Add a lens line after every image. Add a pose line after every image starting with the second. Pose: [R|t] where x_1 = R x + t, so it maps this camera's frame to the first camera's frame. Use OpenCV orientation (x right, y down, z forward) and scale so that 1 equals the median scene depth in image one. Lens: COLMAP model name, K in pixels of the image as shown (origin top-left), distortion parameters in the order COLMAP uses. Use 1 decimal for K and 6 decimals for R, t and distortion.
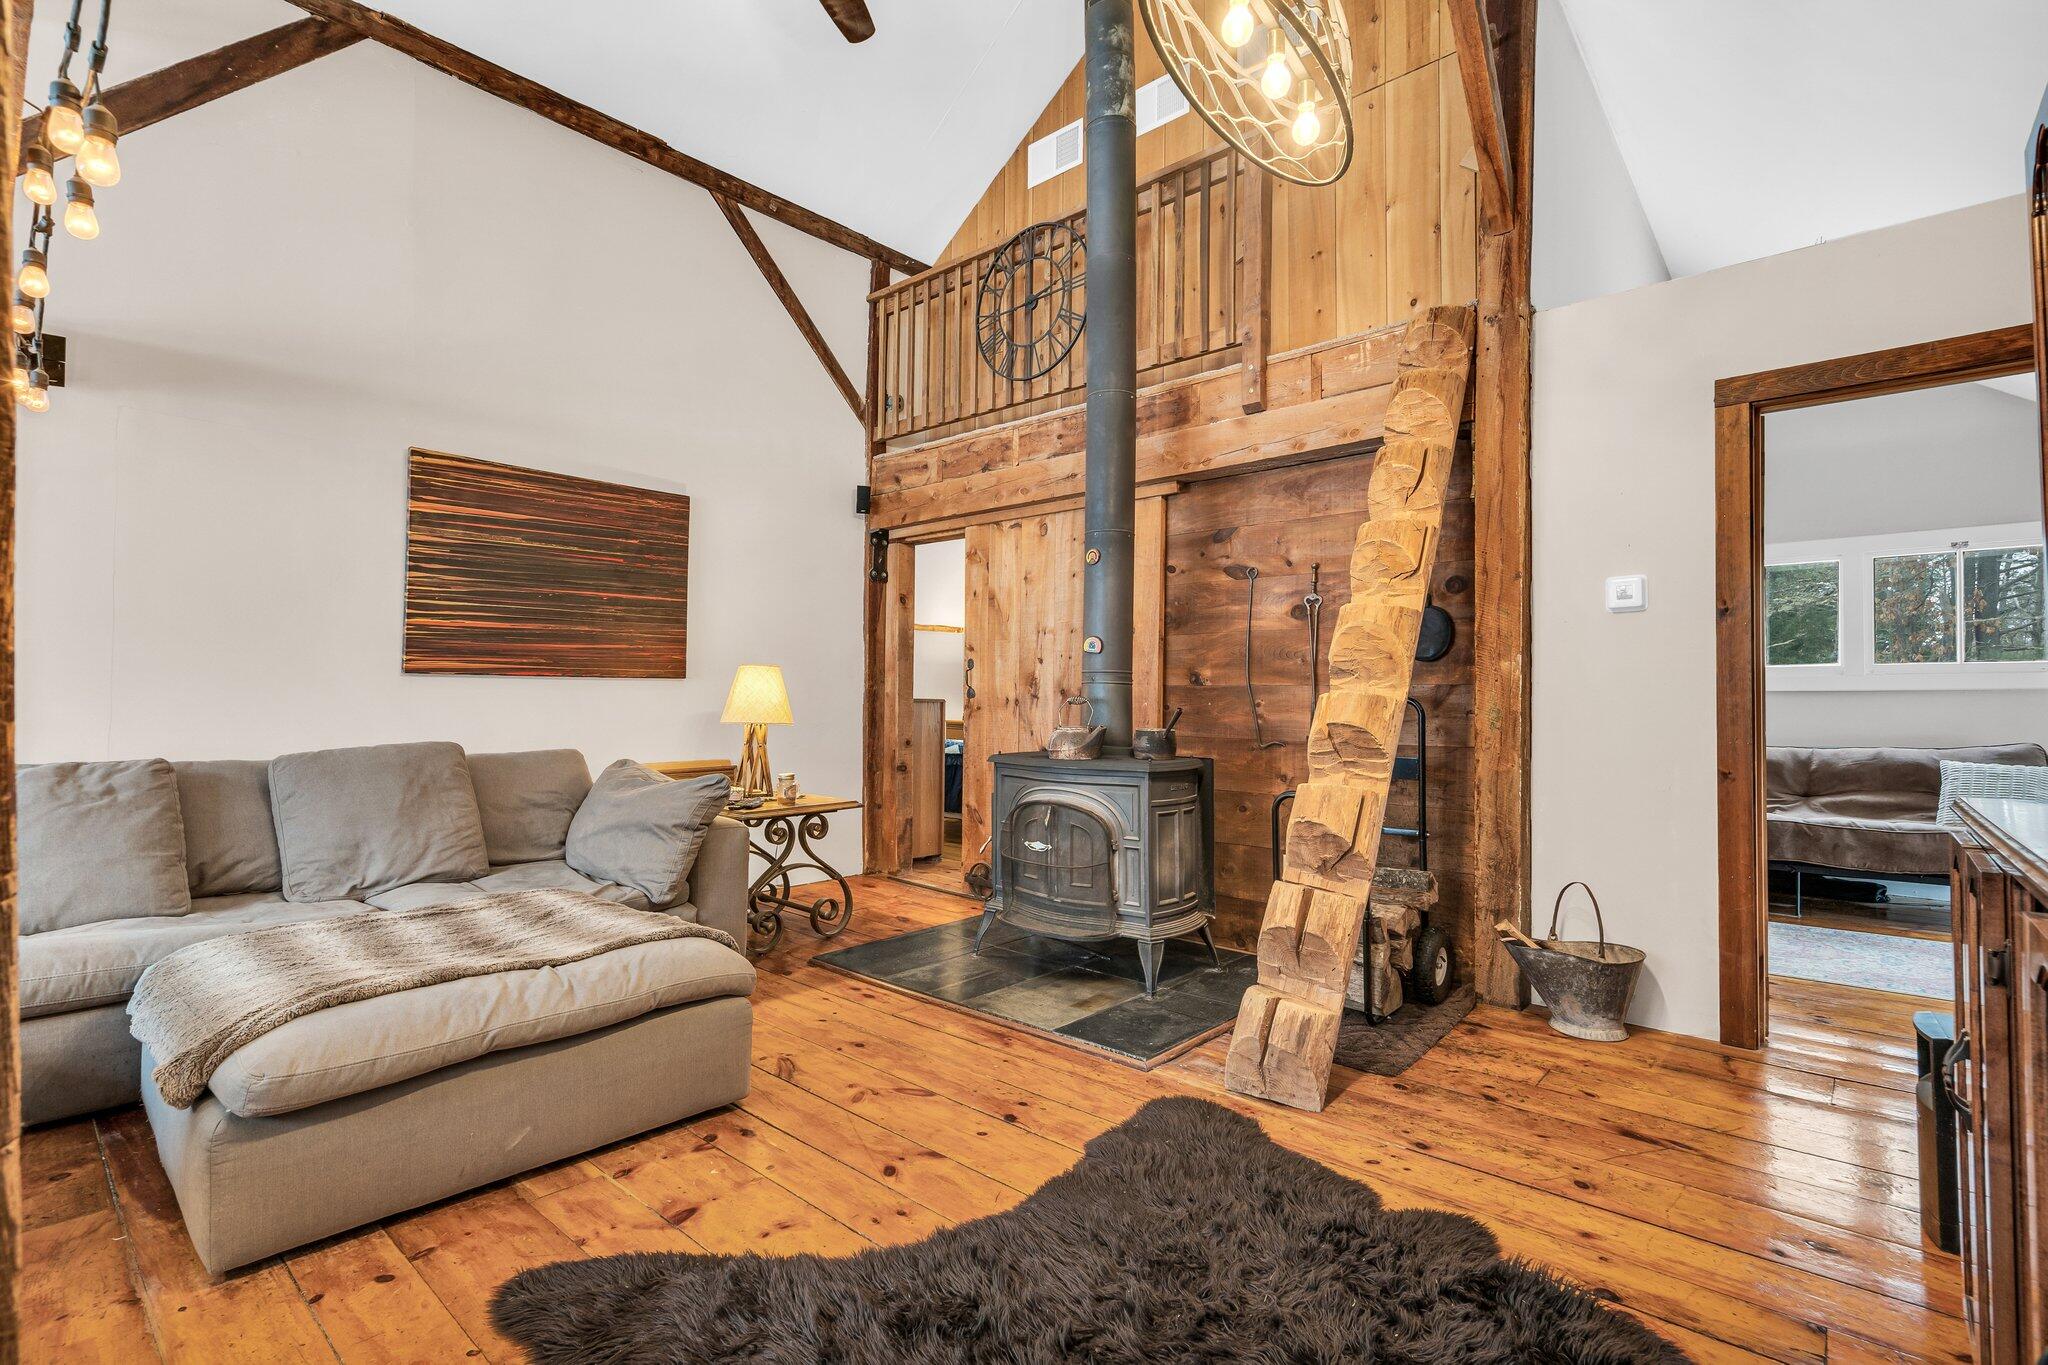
lens RADIAL K [[946.8, 0, 1014.4], [0, 946.8, 687.1], [0, 0, 1]] dist [-0.001581, 0.000232]
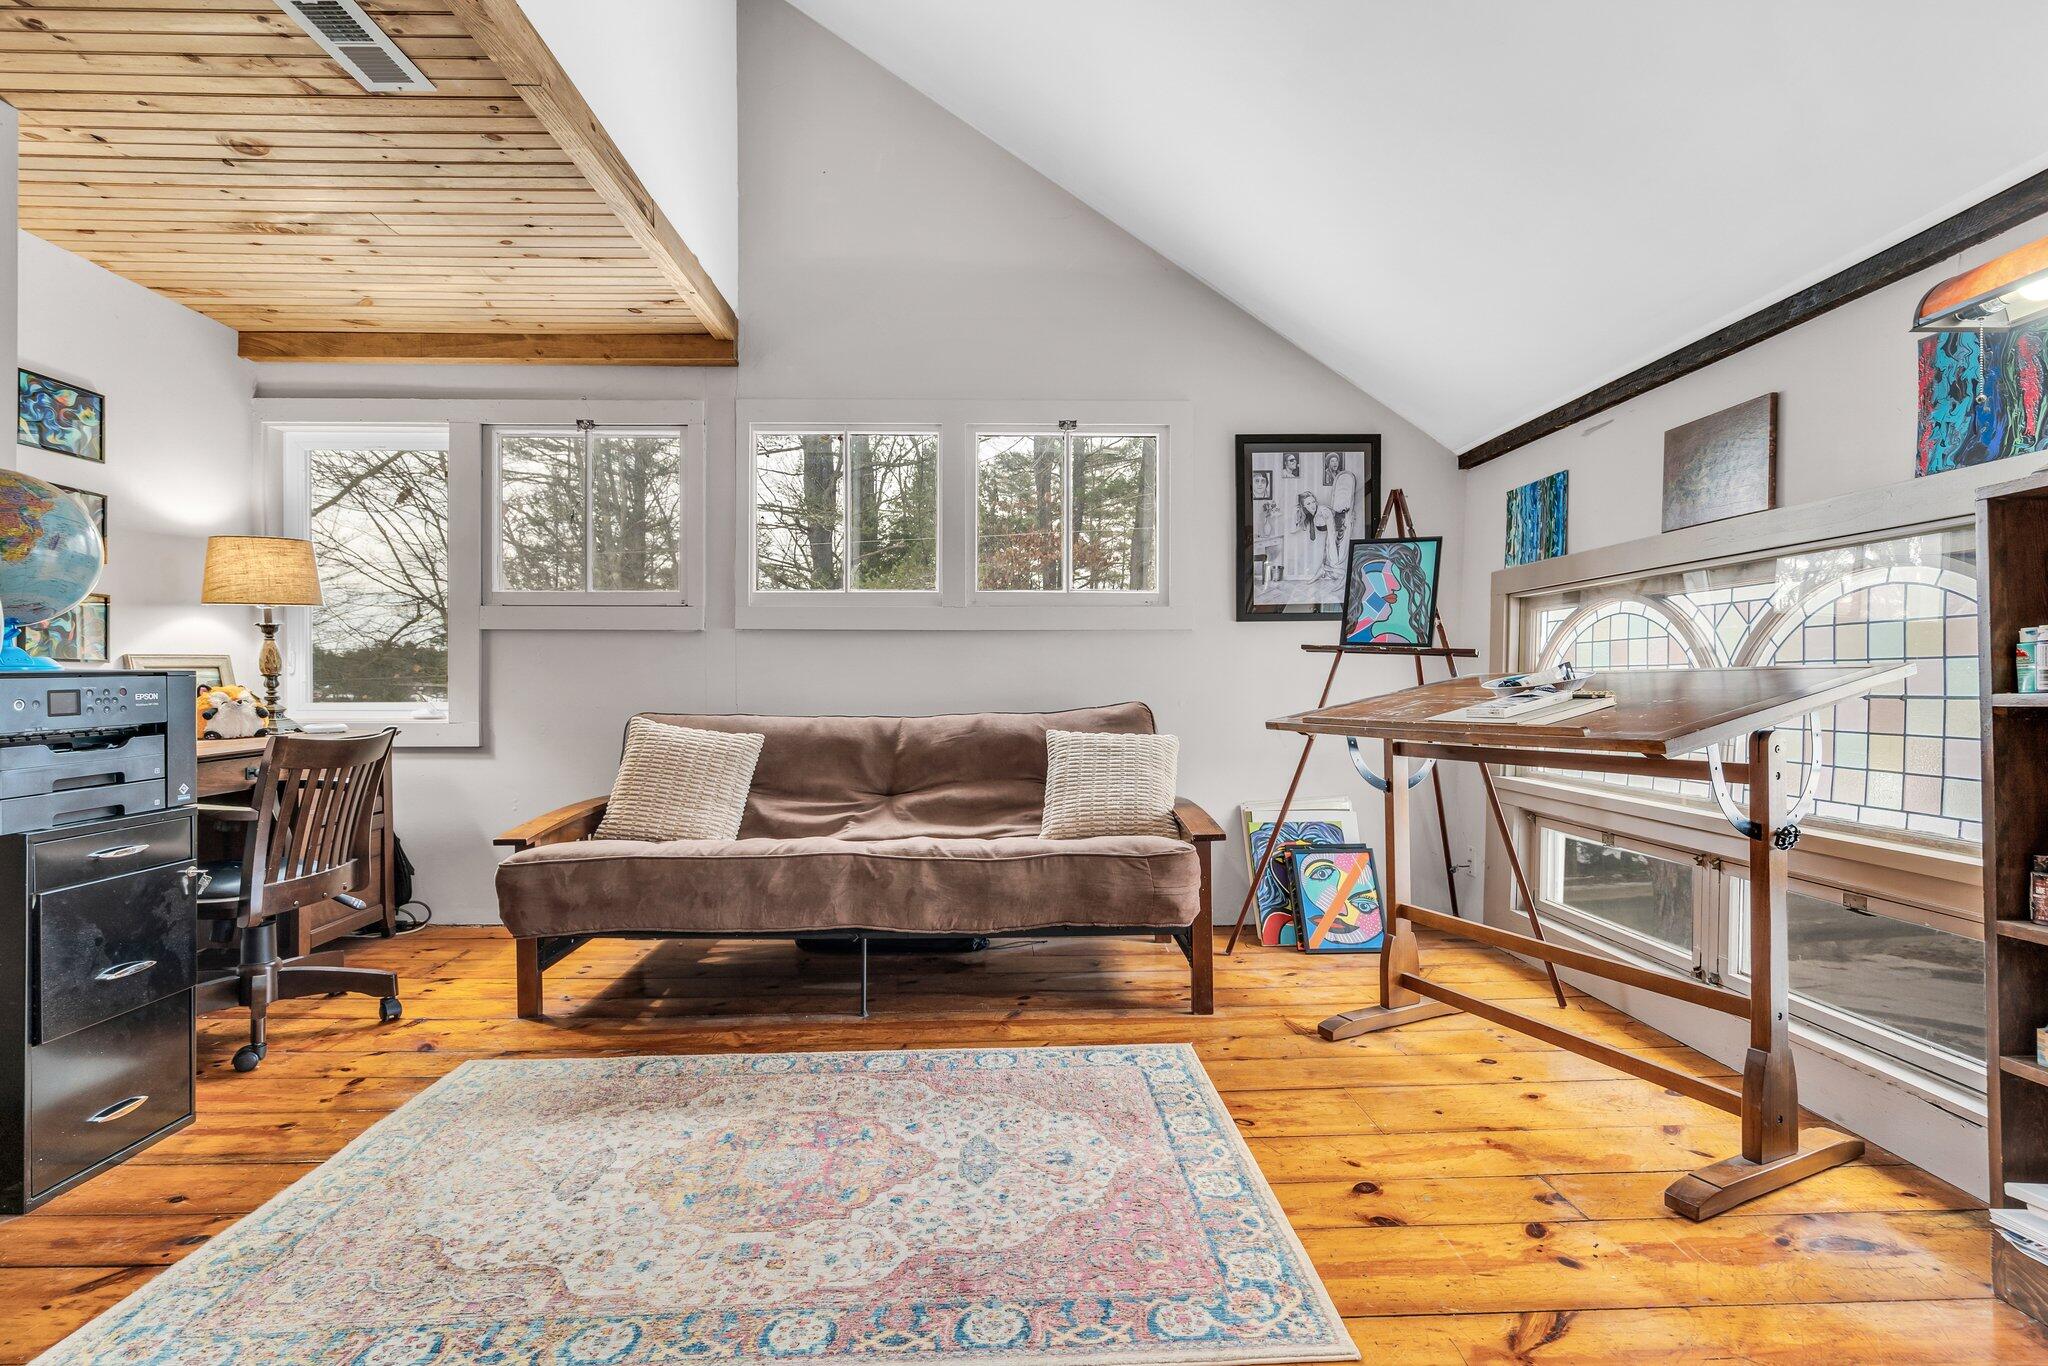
lens RADIAL K [[946.8, 0, 1024.2], [0, 946.8, 684.9], [0, 0, 1]] dist [-0.001581, 0.000232]
pose [[0.723722, -0.000469, 0.690092, 0.506520], [-0.010431, 0.999878, 0.011619, 0.038177], [-0.690013, -0.015608, 0.723628, 0.527534]]
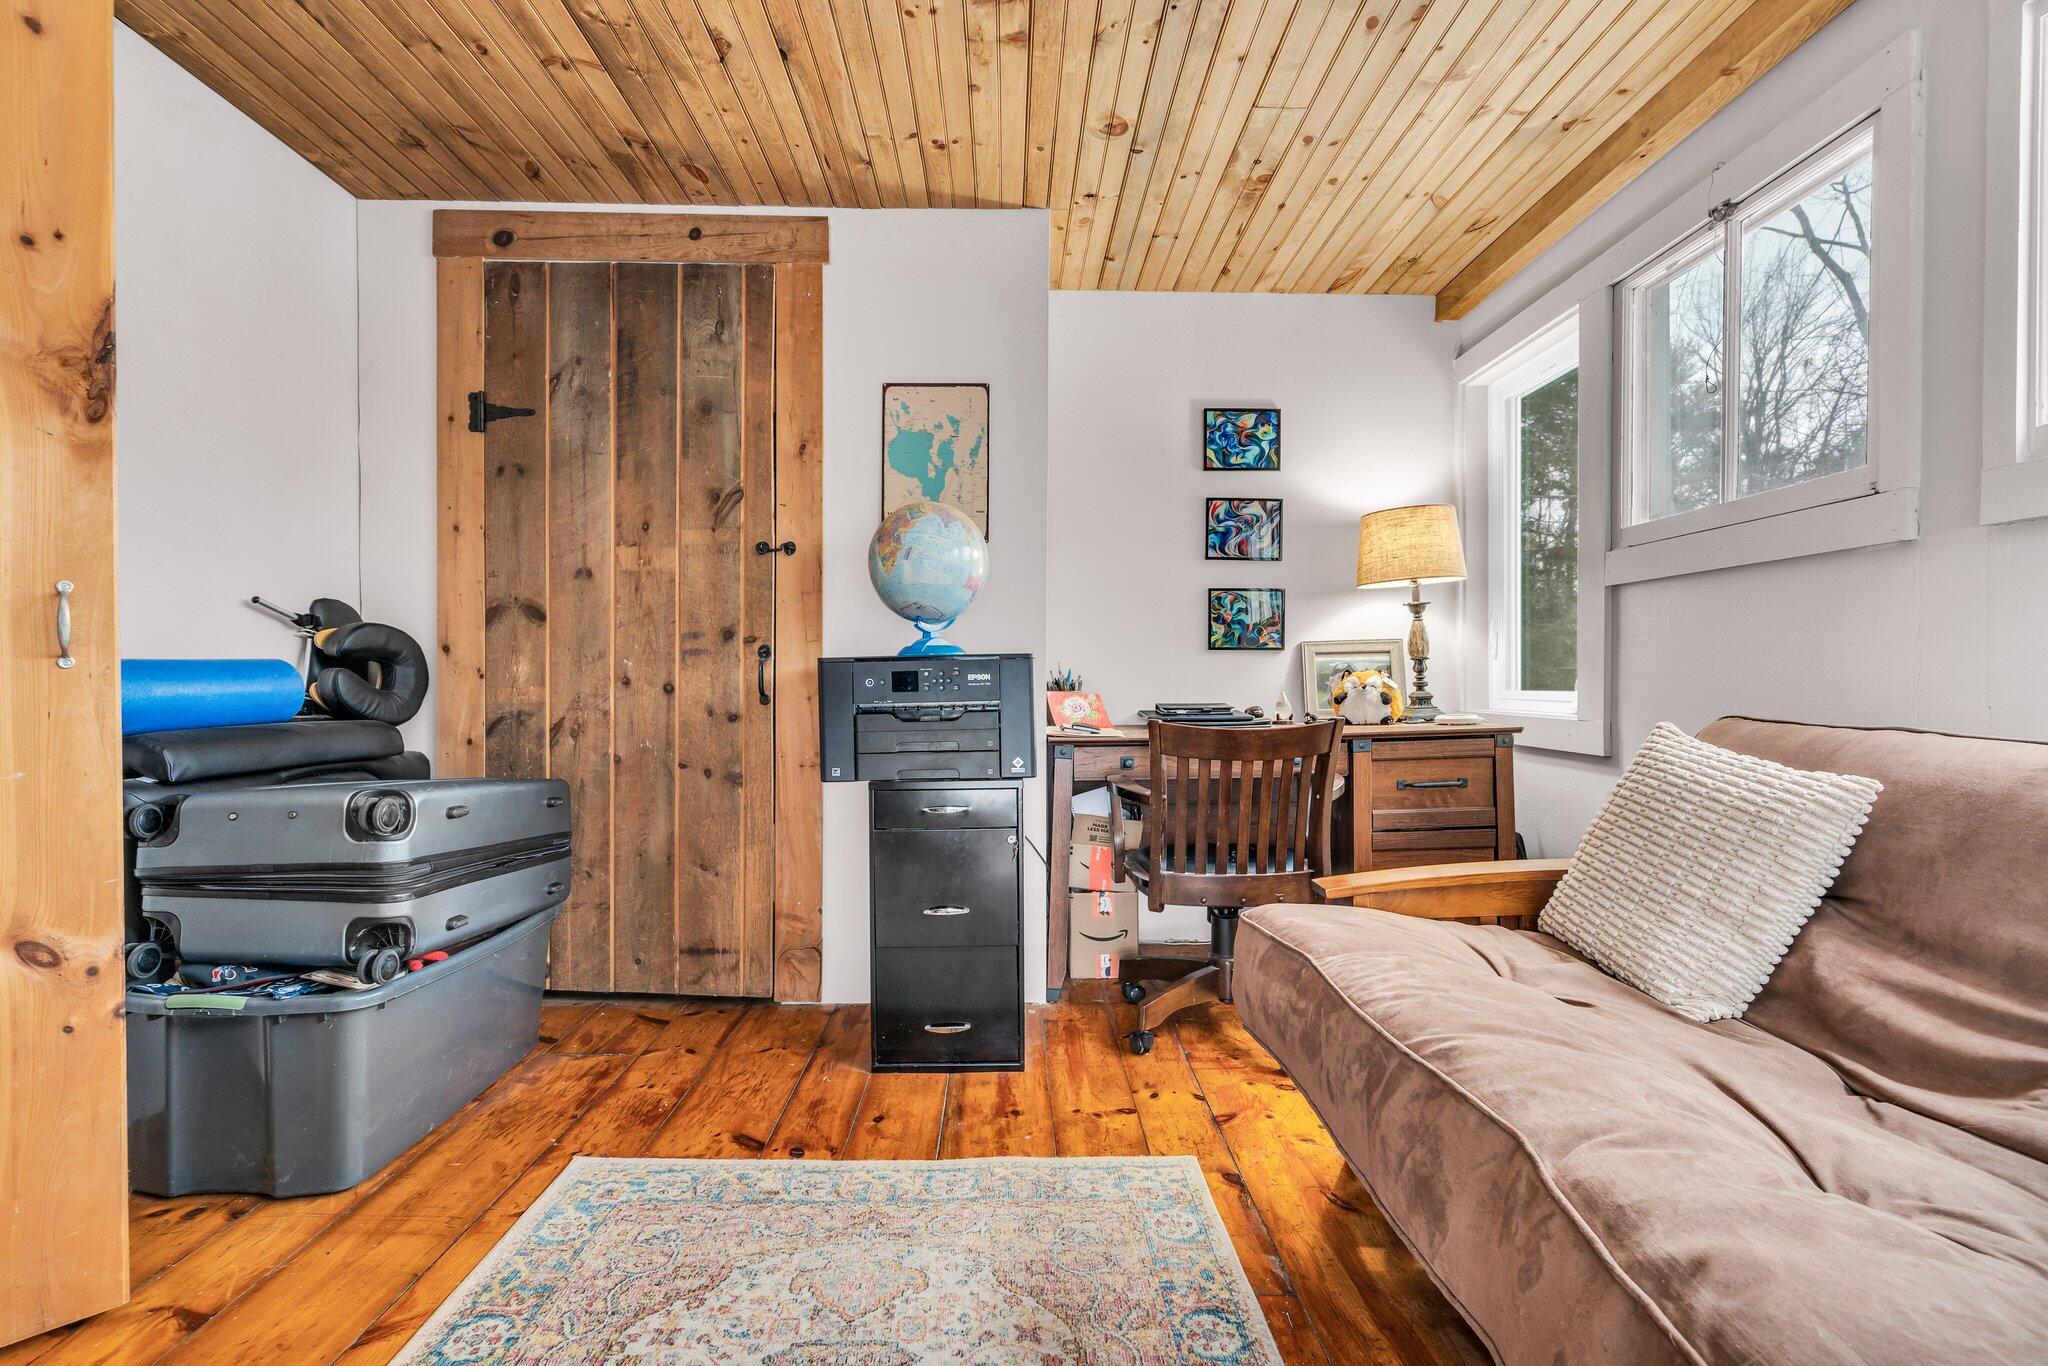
lens RADIAL K [[946.8, 0, 1028.4], [0, 946.8, 685.2], [0, 0, 1]] dist [-0.001581, 0.000232]
pose [[0.683987, 0.003426, -0.729486, 0.829964], [0.014727, 0.999720, 0.018505, 0.046298], [0.729345, -0.023400, 0.683745, 0.754648]]
